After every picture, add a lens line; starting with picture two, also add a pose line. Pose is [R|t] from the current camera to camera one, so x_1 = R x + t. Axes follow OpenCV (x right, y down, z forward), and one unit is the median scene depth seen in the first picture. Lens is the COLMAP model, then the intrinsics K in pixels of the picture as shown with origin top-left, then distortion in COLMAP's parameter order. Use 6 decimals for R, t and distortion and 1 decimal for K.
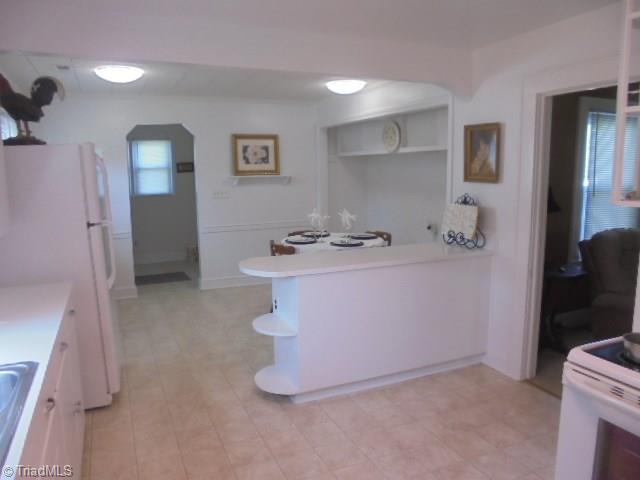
lens RADIAL K [[480.3, 0, 320.0], [0, 480.3, 240.0], [0, 0, 1]] dist [-0.149453, 0.118047]
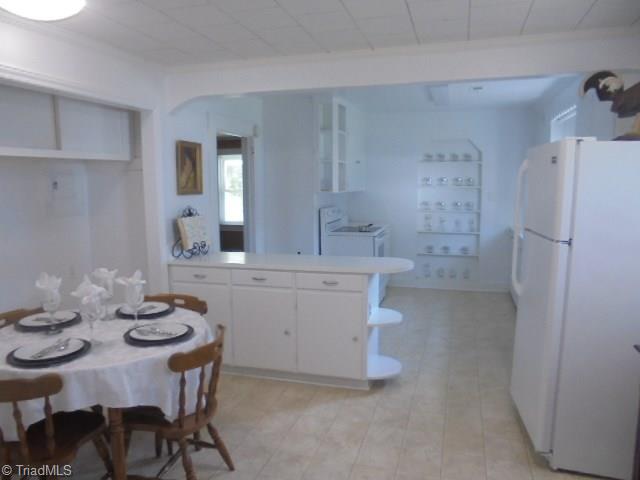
lens RADIAL K [[480.3, 0, 320.0], [0, 480.3, 240.0], [0, 0, 1]] dist [-0.149453, 0.118047]
pose [[-0.765915, -0.060416, 0.640097, -0.574423], [0.116318, 0.966126, 0.230370, -0.226198], [-0.632332, 0.250898, -0.732944, 1.553828]]
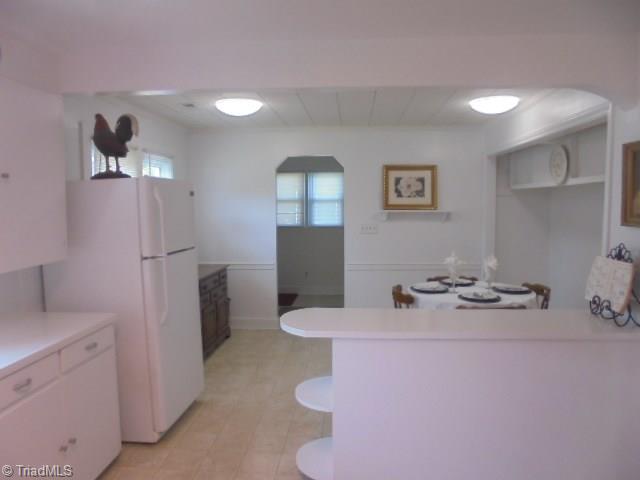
lens RADIAL K [[480.3, 0, 320.0], [0, 480.3, 240.0], [0, 0, 1]] dist [-0.149453, 0.118047]
pose [[0.883262, 0.044317, -0.466781, 0.226486], [-0.074896, 0.996076, -0.047152, -0.038355], [0.462859, 0.076607, 0.883115, 0.208444]]
